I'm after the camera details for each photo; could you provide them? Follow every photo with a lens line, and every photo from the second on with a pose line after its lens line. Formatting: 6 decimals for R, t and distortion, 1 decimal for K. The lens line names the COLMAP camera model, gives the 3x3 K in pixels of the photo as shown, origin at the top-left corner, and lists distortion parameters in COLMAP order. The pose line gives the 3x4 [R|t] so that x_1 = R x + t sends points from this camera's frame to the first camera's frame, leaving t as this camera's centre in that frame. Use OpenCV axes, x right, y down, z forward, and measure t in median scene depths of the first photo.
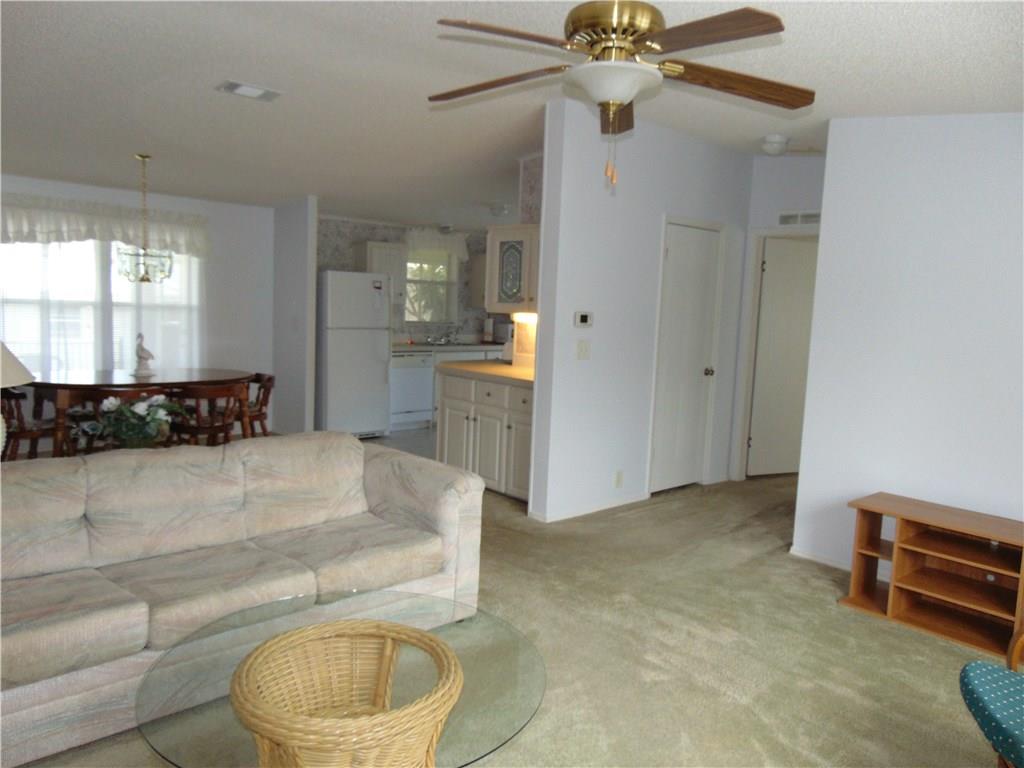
lens RADIAL K [[759.3, 0, 516.0], [0, 759.3, 383.0], [0, 0, 1]] dist [-0.011488, 0.018437]
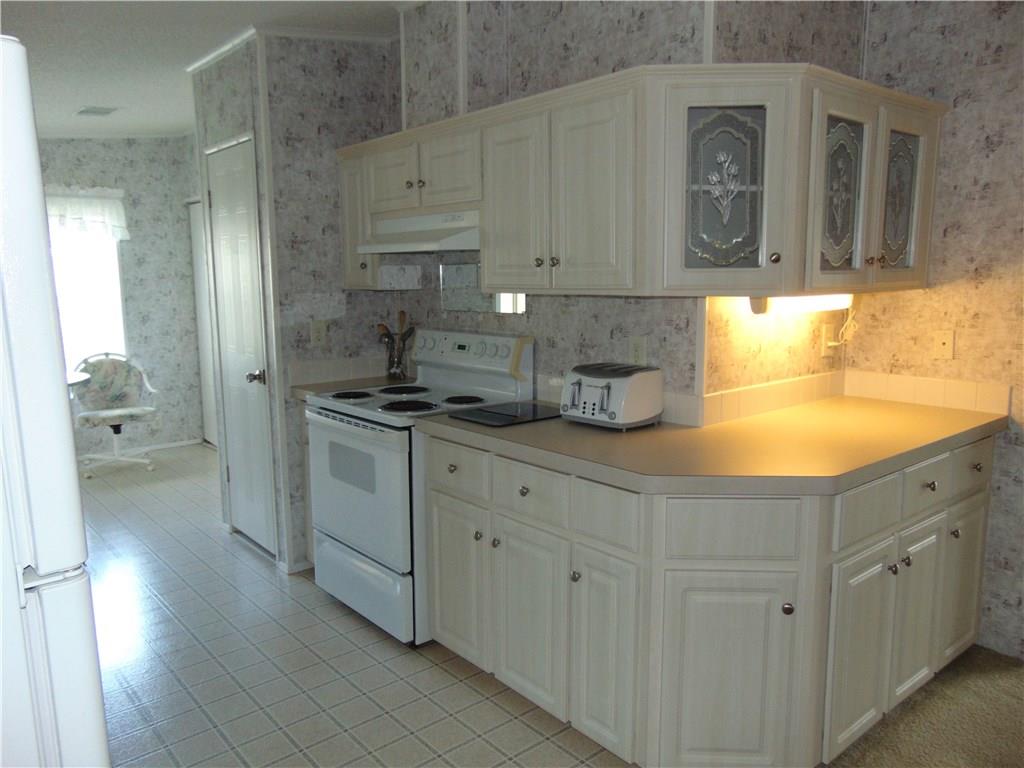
lens RADIAL K [[759.3, 0, 513.1], [0, 759.3, 384.9], [0, 0, 1]] dist [-0.011488, 0.018437]
pose [[0.042757, -0.186990, 0.981431, -0.404983], [0.117374, 0.976467, 0.180931, -0.130102], [-0.992167, 0.107458, 0.063699, 1.070043]]
